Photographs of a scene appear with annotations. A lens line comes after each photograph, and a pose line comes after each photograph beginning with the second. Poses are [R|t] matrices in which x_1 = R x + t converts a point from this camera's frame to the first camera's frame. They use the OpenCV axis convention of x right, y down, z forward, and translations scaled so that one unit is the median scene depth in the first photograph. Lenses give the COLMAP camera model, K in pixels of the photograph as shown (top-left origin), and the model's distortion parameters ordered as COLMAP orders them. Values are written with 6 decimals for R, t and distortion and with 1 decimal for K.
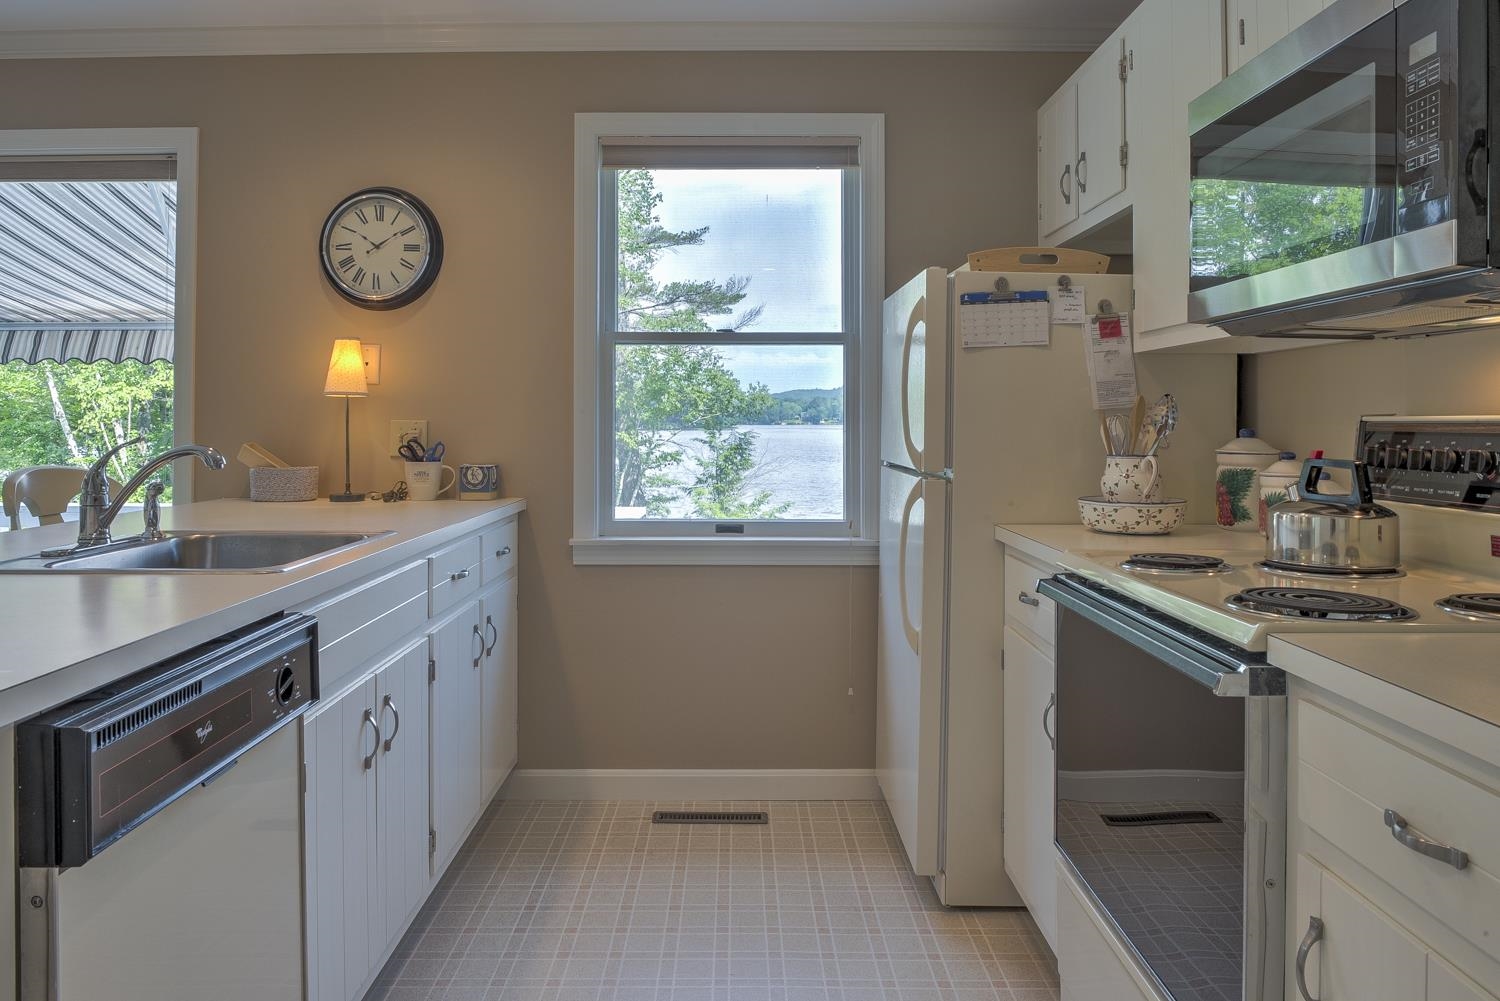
lens RADIAL K [[1077.6, 0, 745.3], [0, 1077.6, 410.6], [0, 0, 1]] dist [-0.033998, -0.004228]
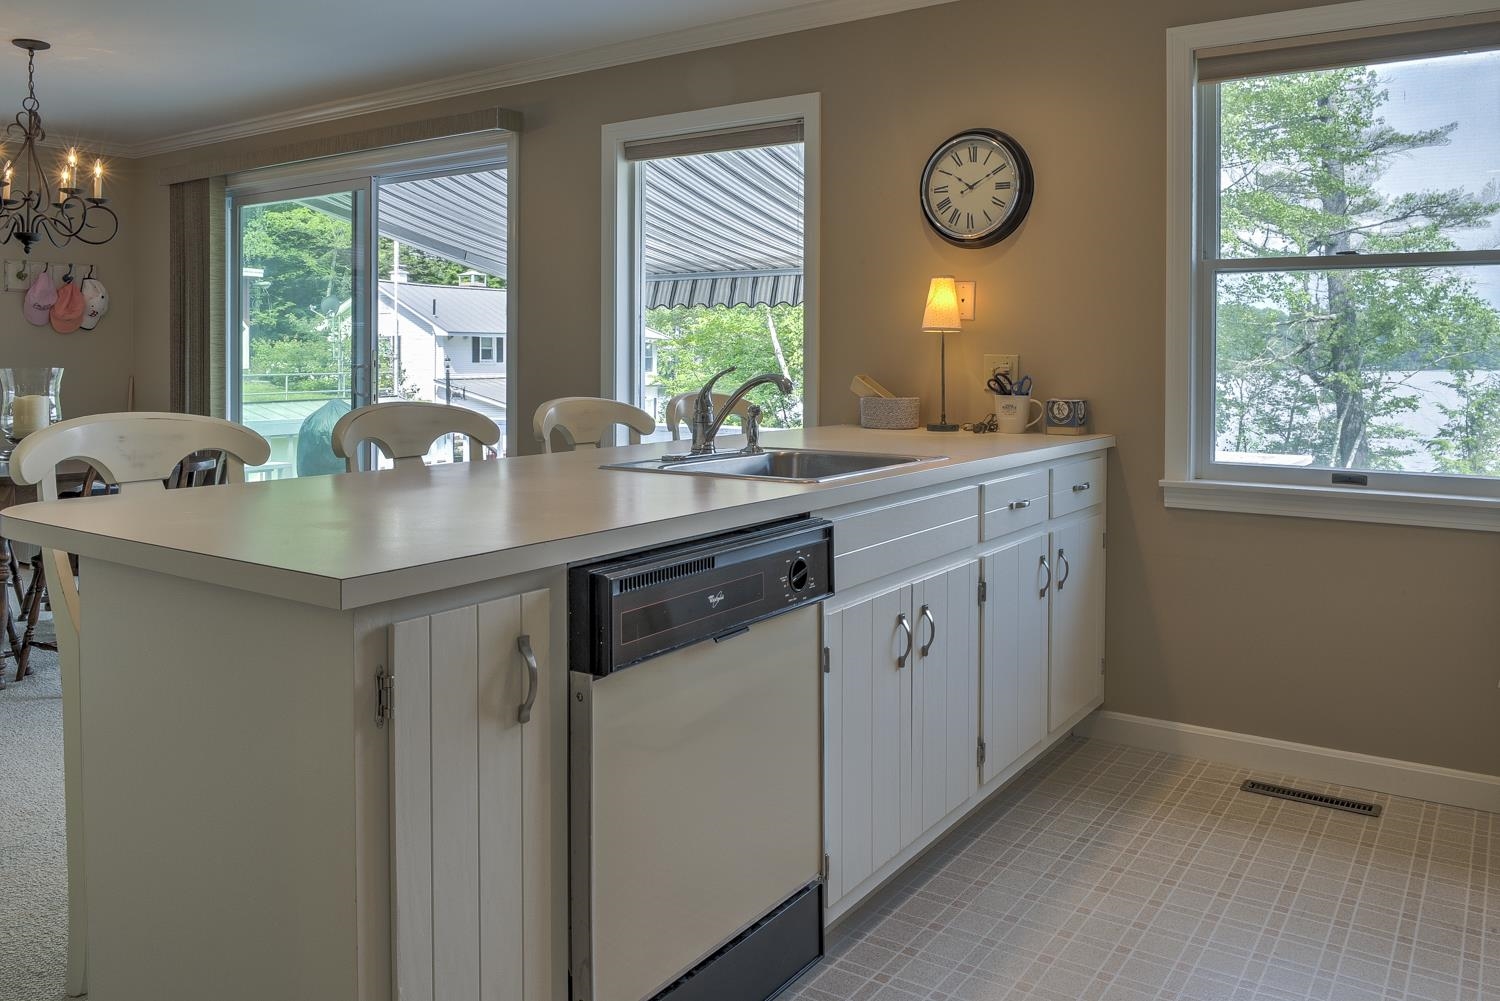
lens RADIAL K [[1137.9, 0, 752.3], [0, 1137.9, 391.4], [0, 0, 1]] dist [-0.044704, -0.003225]
pose [[0.819911, 0.020439, -0.572127, 0.114972], [0.001544, 0.999280, 0.037911, 0.002639], [0.572489, -0.031966, 0.819289, -0.026107]]
